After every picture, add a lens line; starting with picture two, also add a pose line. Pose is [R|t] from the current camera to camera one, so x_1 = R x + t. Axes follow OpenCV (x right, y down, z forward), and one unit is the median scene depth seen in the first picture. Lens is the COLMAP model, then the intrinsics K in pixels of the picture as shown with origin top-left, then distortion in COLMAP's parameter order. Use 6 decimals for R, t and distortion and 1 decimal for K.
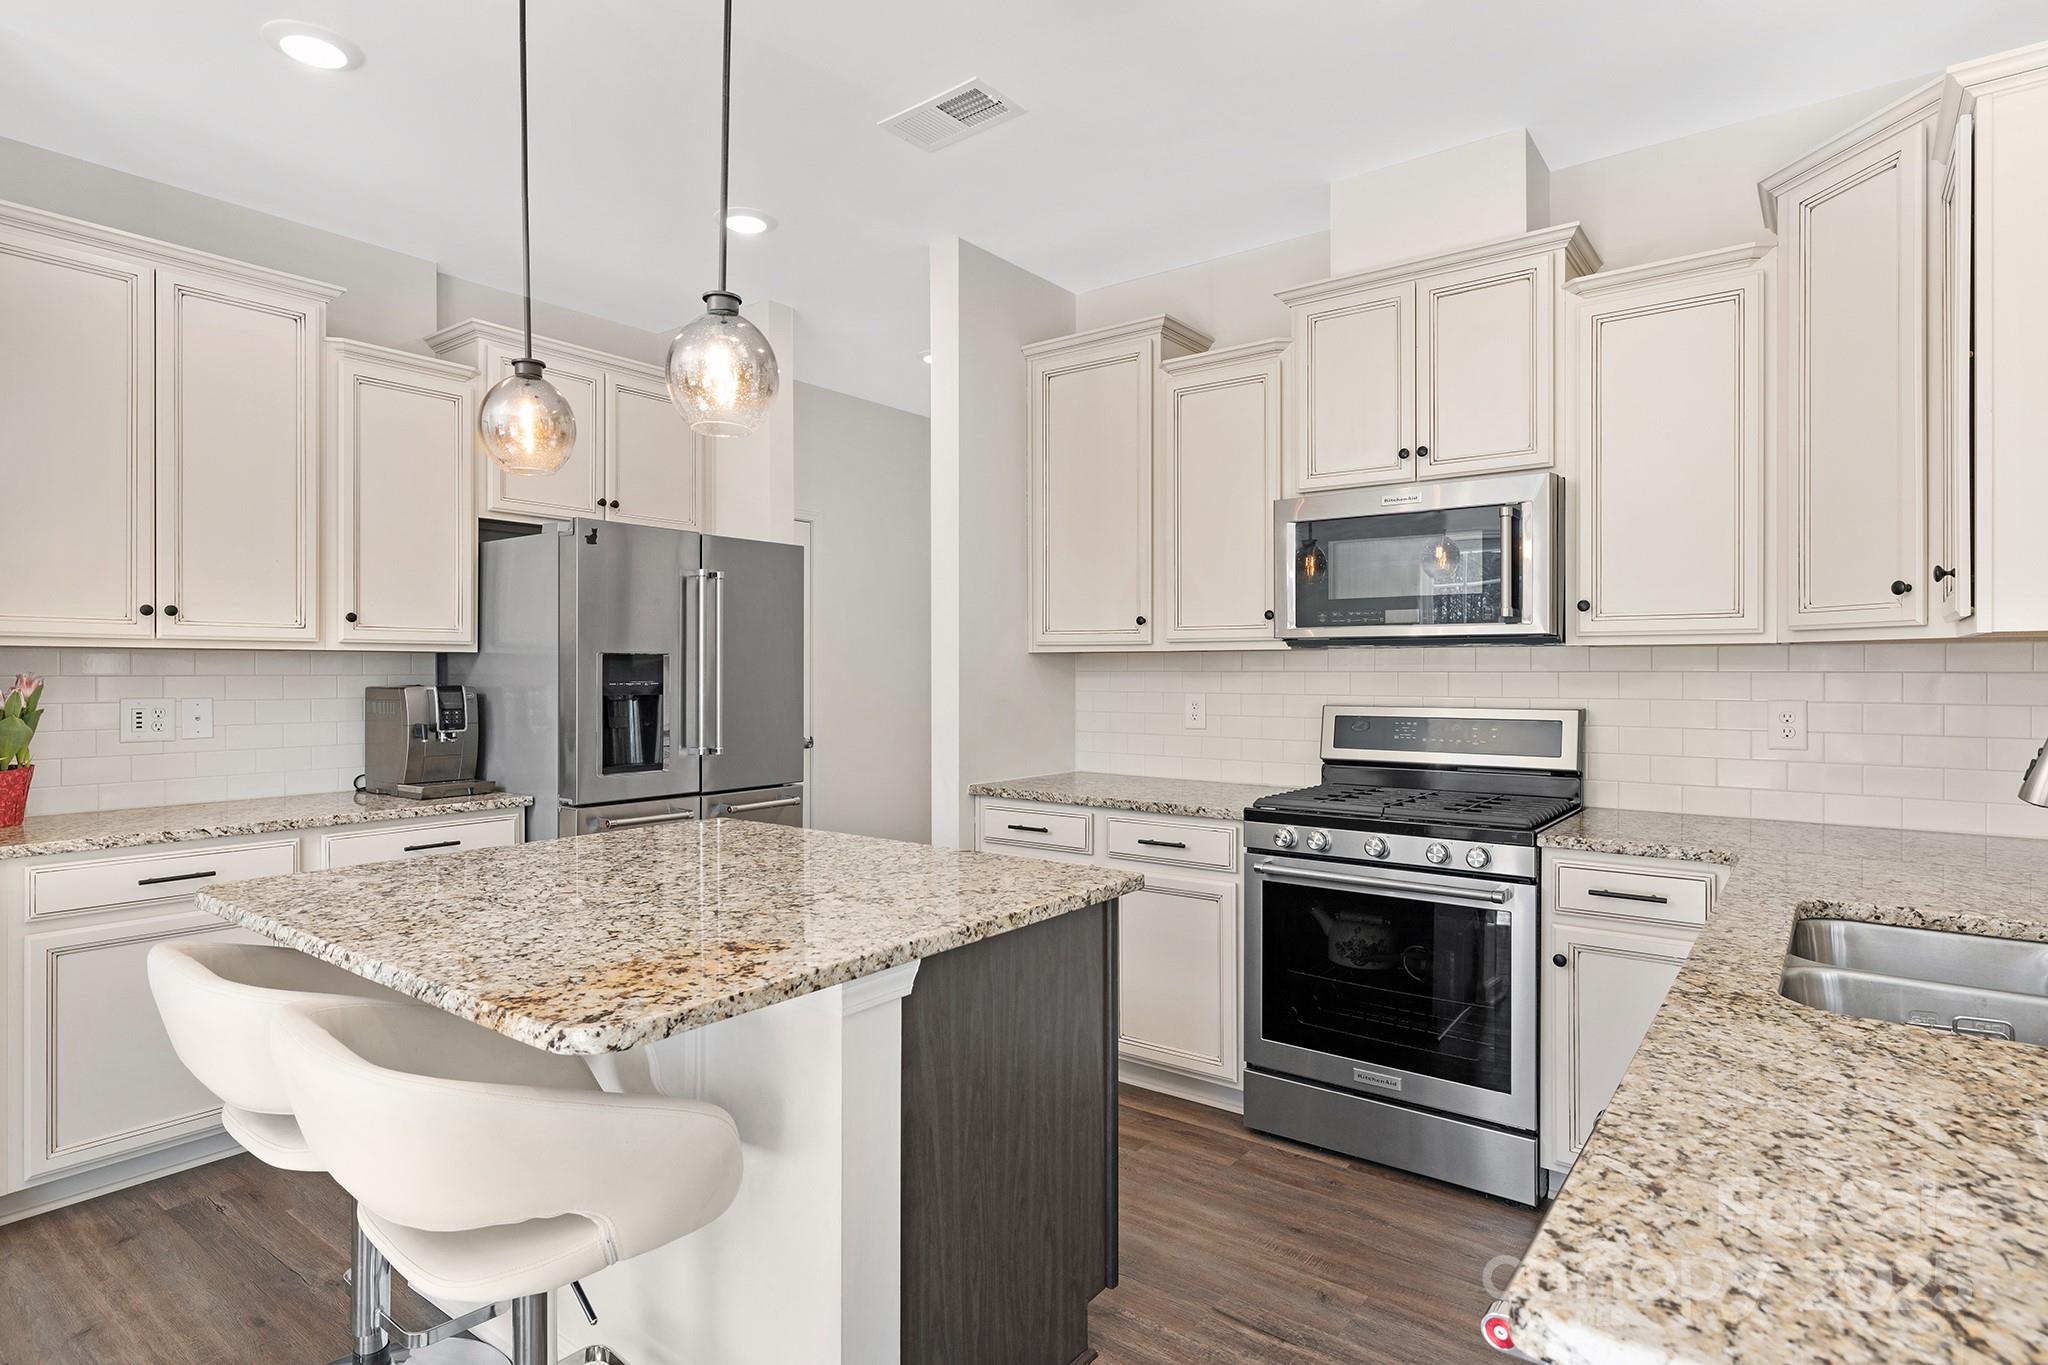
lens RADIAL K [[1062.4, 0, 1028.4], [0, 1062.4, 674.8], [0, 0, 1]] dist [0.003962, -0.001420]
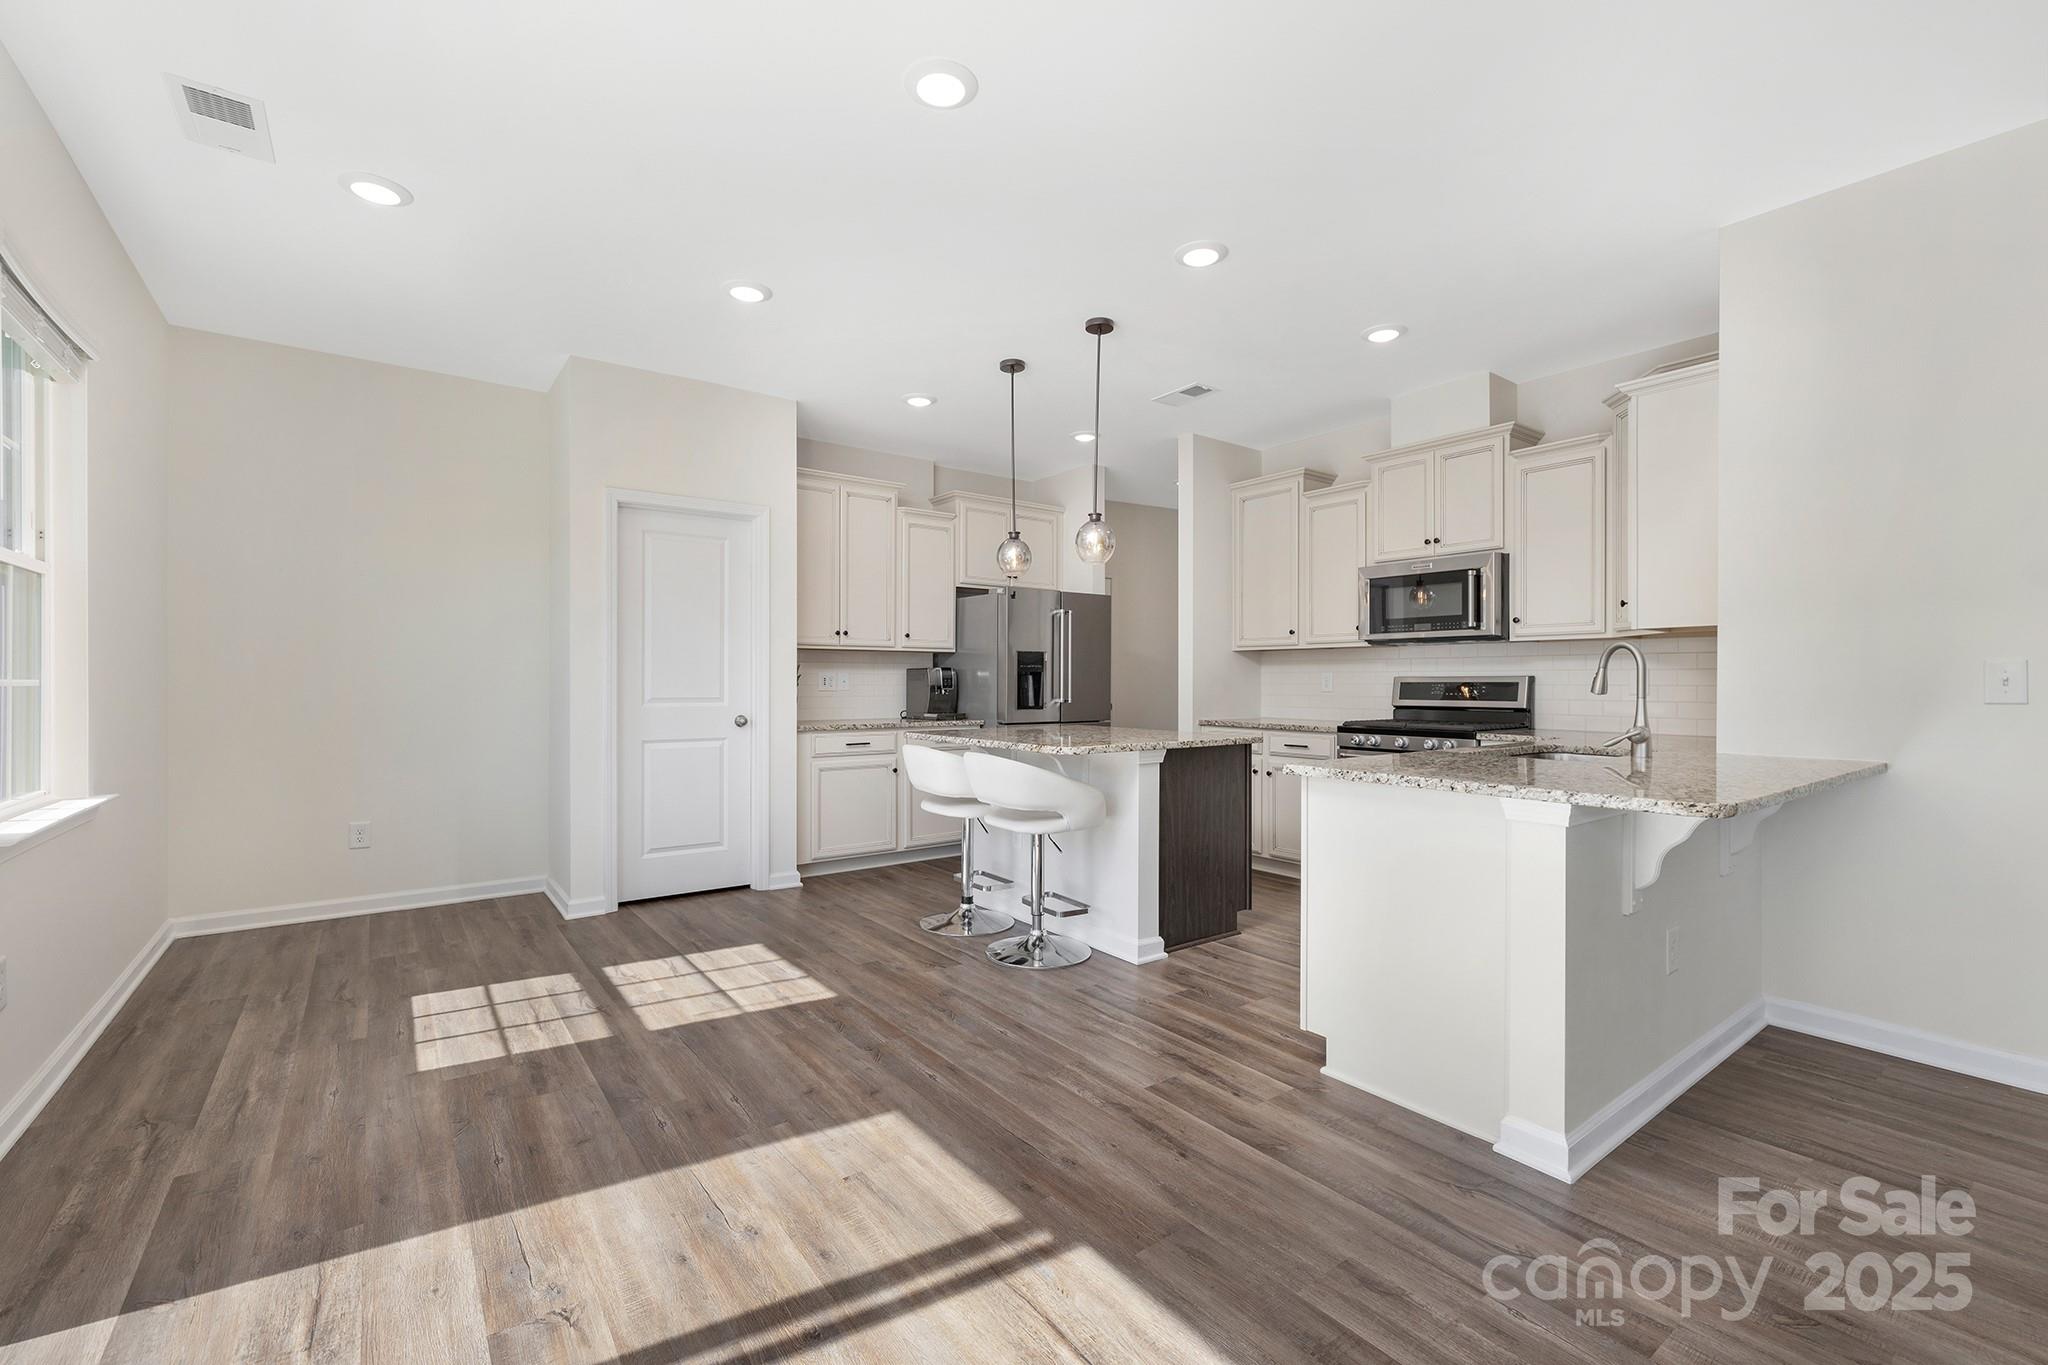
lens RADIAL K [[874.3, 0, 1026.2], [0, 874.3, 677.3], [0, 0, 1]] dist [0.002365, 0.001196]
pose [[0.961579, 0.000490, -0.274528, 0.087509], [-0.002941, 0.999959, -0.008517, 0.047066], [0.274513, 0.008997, 0.961541, -0.660566]]
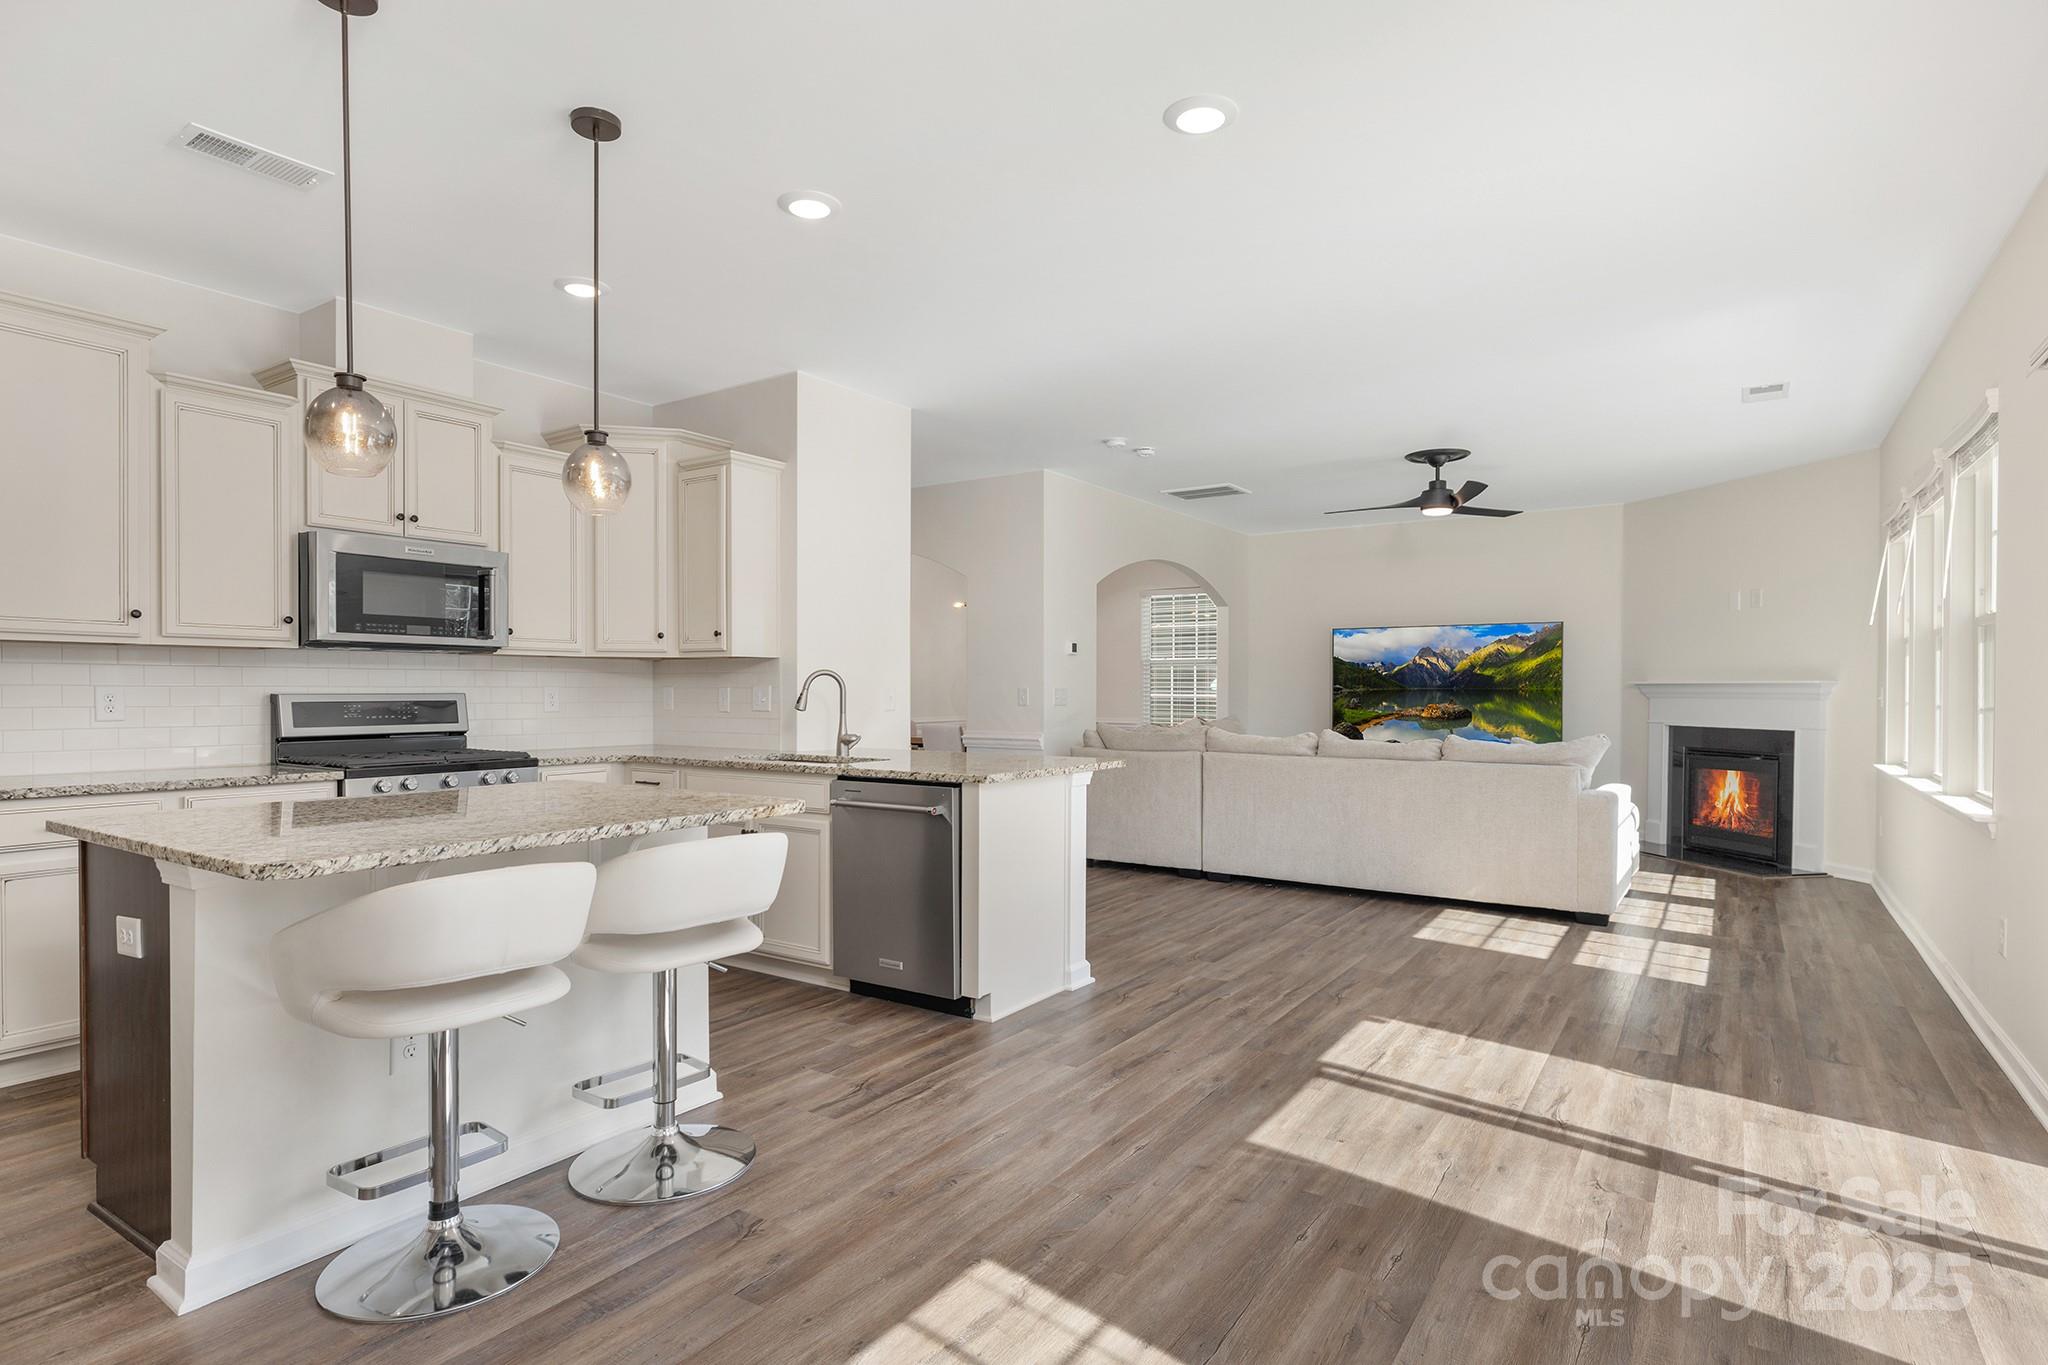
lens RADIAL K [[1062.4, 0, 1022.2], [0, 1062.4, 695.4], [0, 0, 1]] dist [0.003962, -0.001420]
pose [[-0.061057, -0.006643, 0.998112, -1.076415], [0.001868, 0.999975, 0.006770, 0.025151], [-0.998133, 0.002278, -0.061043, 0.232833]]
